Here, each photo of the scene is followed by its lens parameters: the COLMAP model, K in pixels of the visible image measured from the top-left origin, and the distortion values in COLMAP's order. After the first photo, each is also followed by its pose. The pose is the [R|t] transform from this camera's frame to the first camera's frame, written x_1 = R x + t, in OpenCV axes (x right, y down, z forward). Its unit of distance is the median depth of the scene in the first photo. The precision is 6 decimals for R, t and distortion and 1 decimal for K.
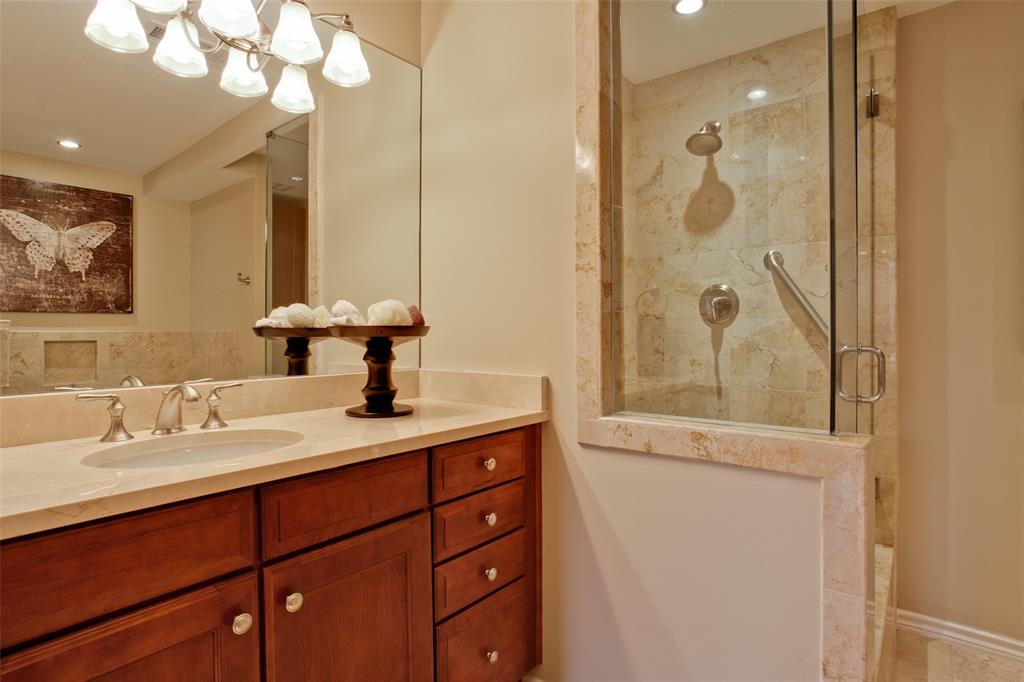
lens RADIAL K [[507.6, 0, 511.3], [0, 507.6, 331.1], [0, 0, 1]] dist [-0.055057, 0.025150]
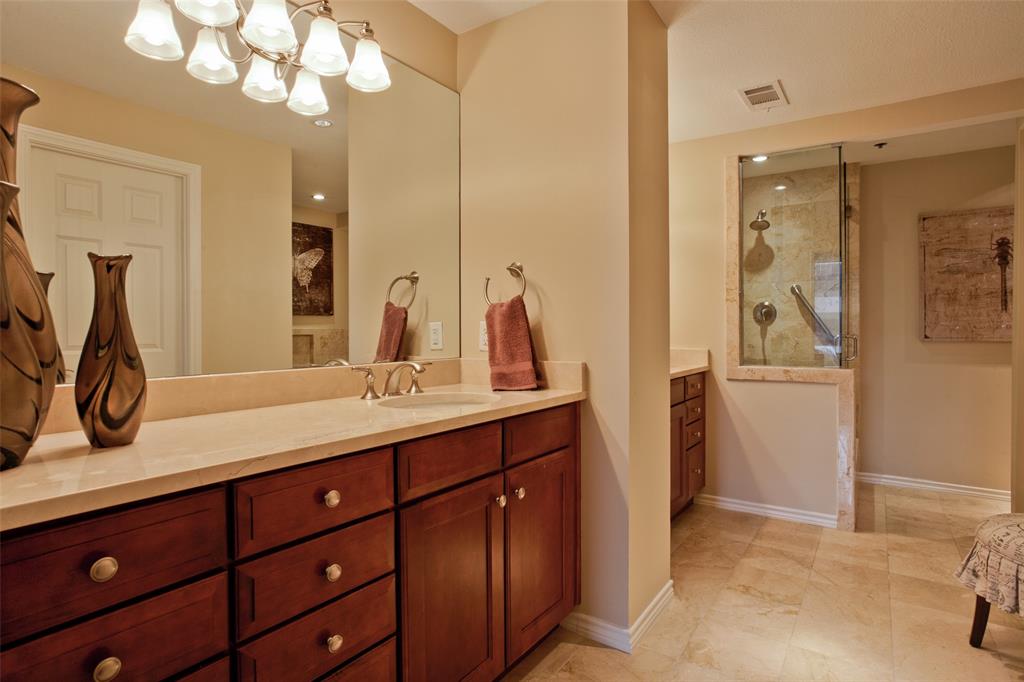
lens RADIAL K [[527.6, 0, 512.2], [0, 527.6, 327.1], [0, 0, 1]] dist [-0.019913, -0.000162]
pose [[0.995846, -0.003356, 0.090994, -0.477919], [0.002889, 0.999982, 0.005267, -0.011053], [-0.091010, -0.004982, 0.995838, -0.573364]]
